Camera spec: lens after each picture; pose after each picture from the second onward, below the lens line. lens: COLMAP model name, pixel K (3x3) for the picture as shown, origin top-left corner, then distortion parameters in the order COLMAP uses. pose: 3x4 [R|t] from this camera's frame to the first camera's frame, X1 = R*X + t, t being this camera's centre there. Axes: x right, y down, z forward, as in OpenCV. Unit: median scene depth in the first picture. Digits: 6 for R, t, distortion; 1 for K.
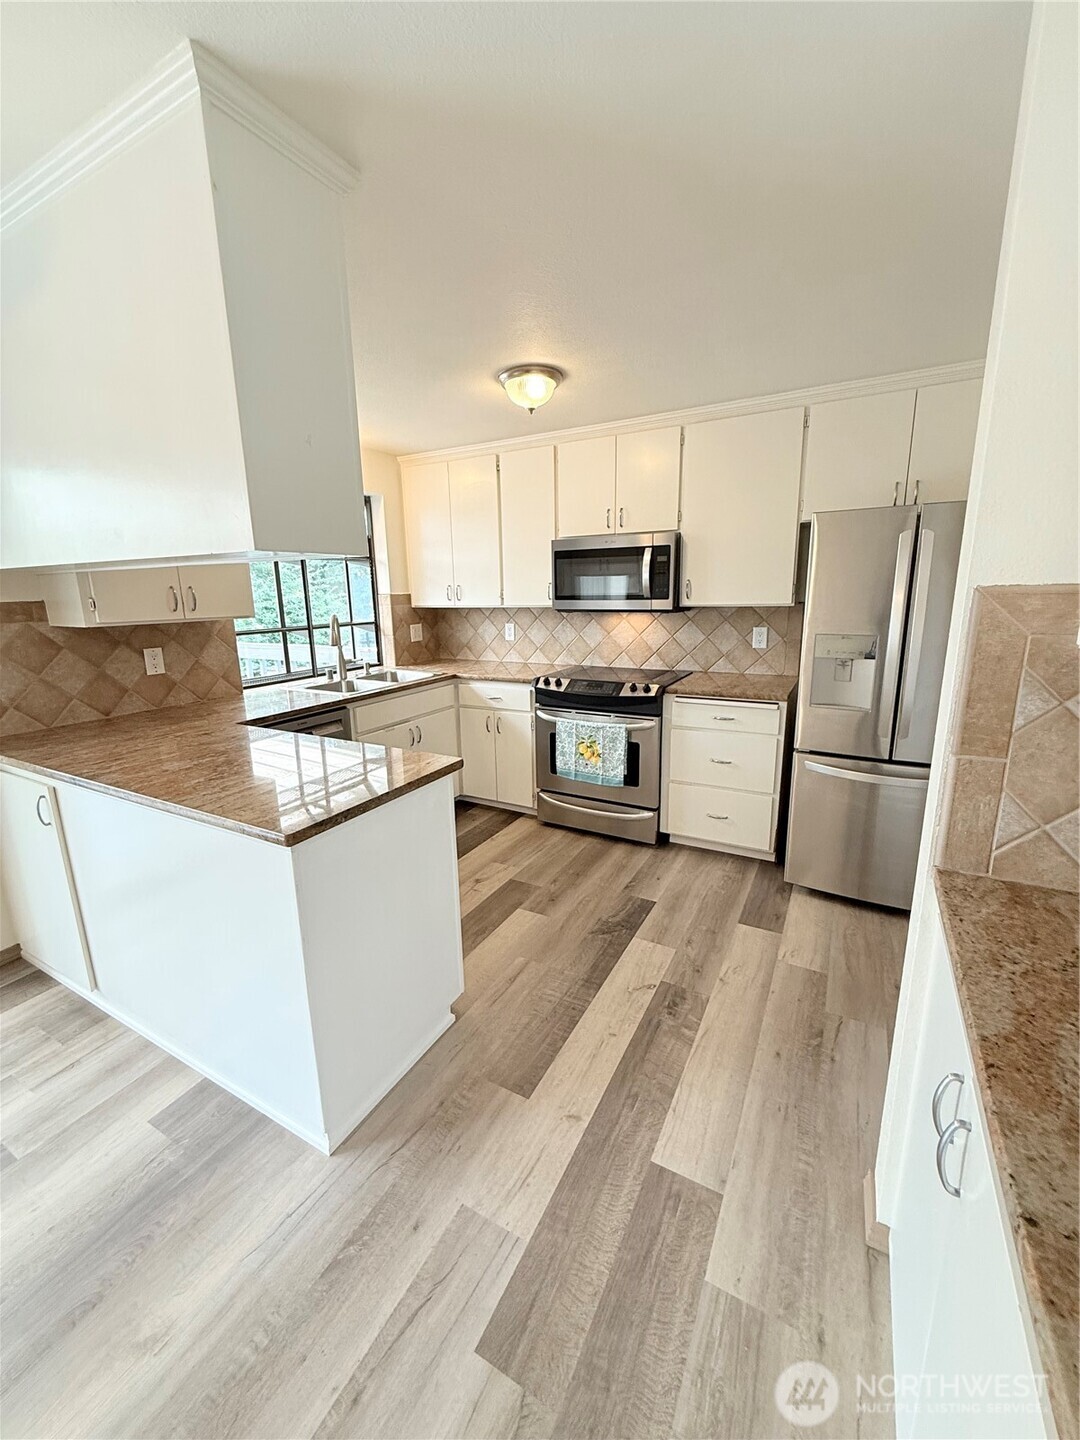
lens RADIAL K [[574.5, 0, 538.4], [0, 574.5, 718.2], [0, 0, 1]] dist [-0.001672, 0.000381]
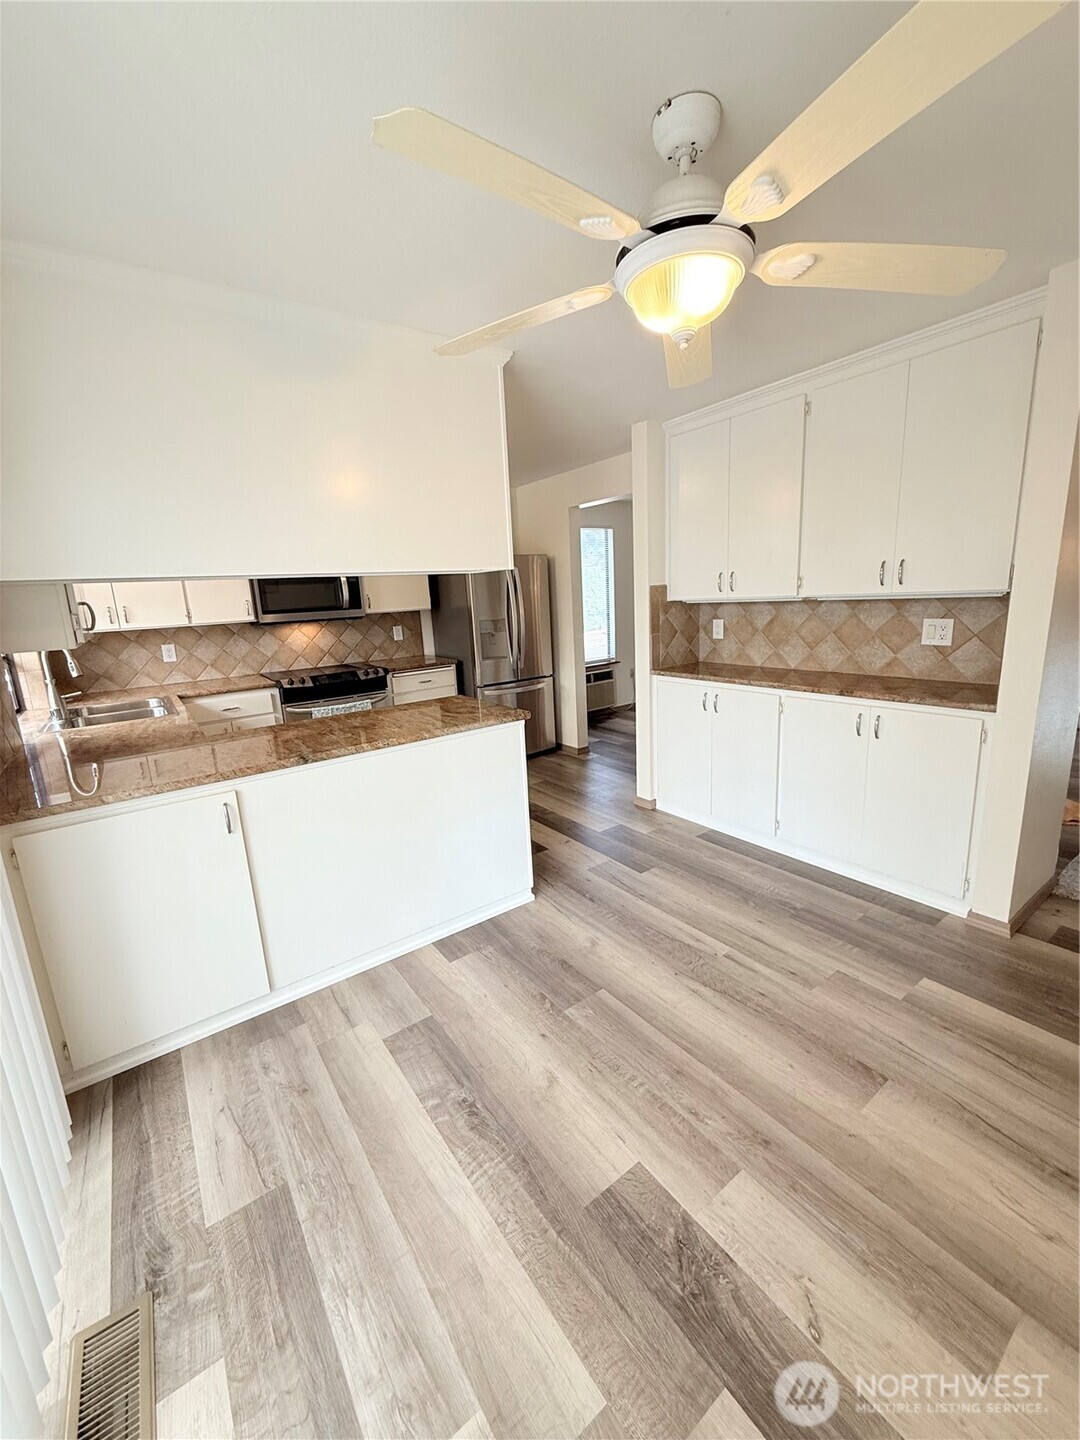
lens RADIAL K [[574.5, 0, 537.7], [0, 574.5, 715.5], [0, 0, 1]] dist [-0.001672, 0.000381]
pose [[0.433057, -0.194246, 0.880188, -1.009618], [0.240285, 0.966045, 0.094973, 0.016153], [-0.868749, 0.170368, 0.465027, 0.024935]]
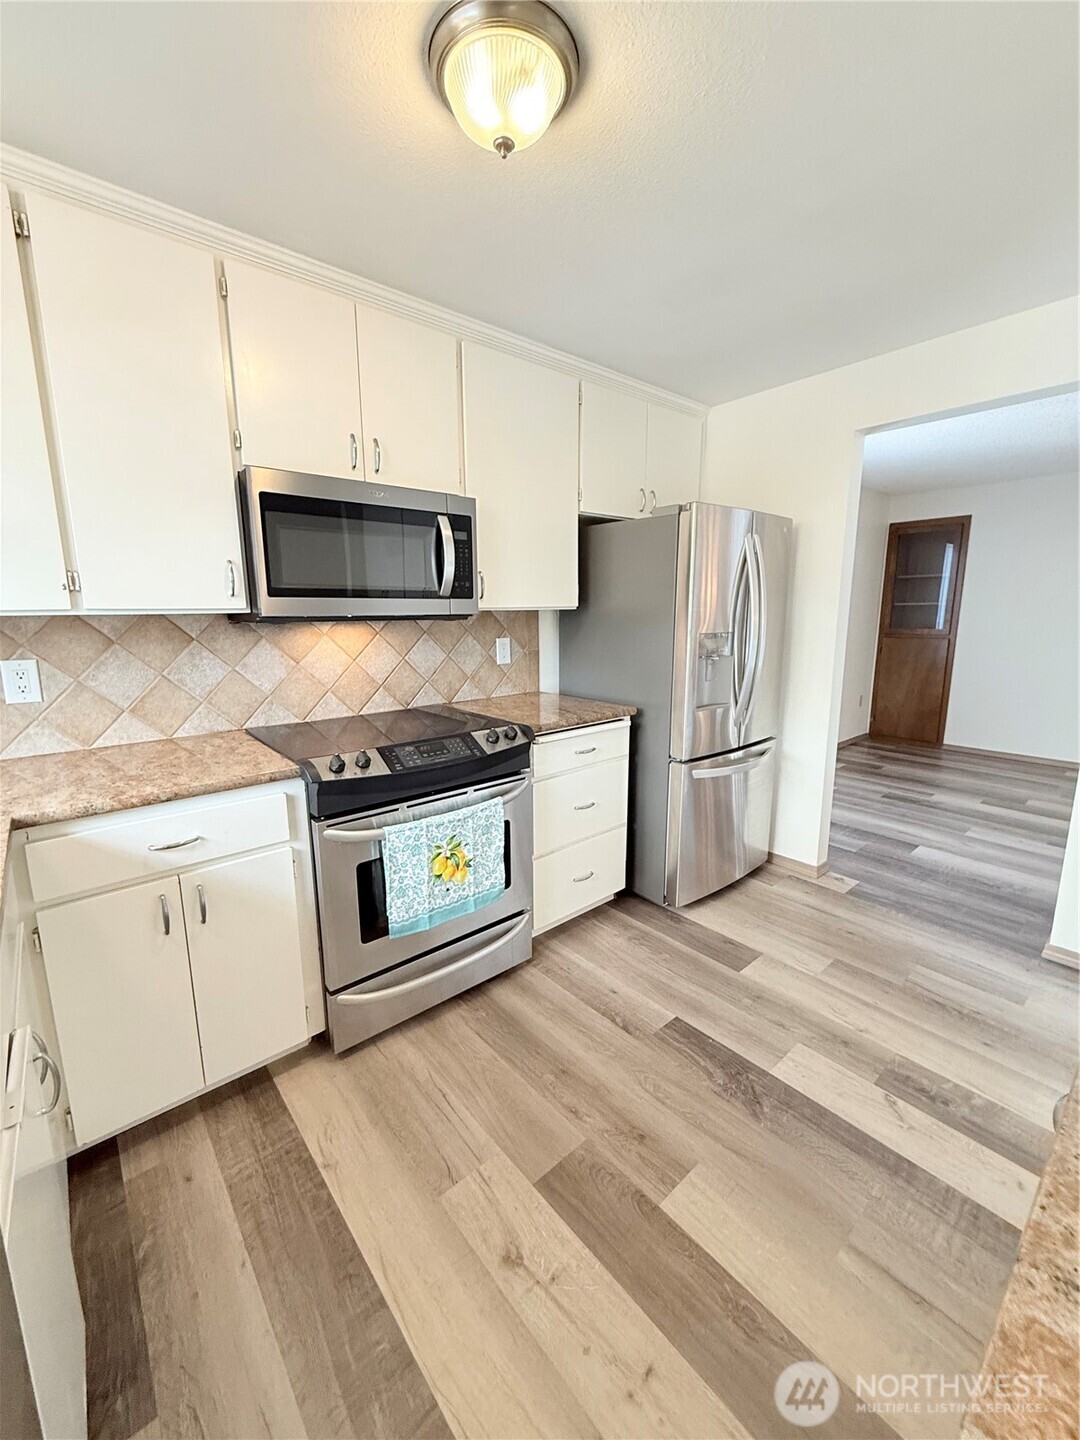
lens RADIAL K [[574.5, 0, 539.9], [0, 574.5, 716.1], [0, 0, 1]] dist [-0.001672, 0.000381]
pose [[0.353183, -0.155145, 0.922601, -0.442269], [0.204576, 0.975096, 0.085658, -0.134355], [-0.912913, 0.158489, 0.376126, 0.814539]]
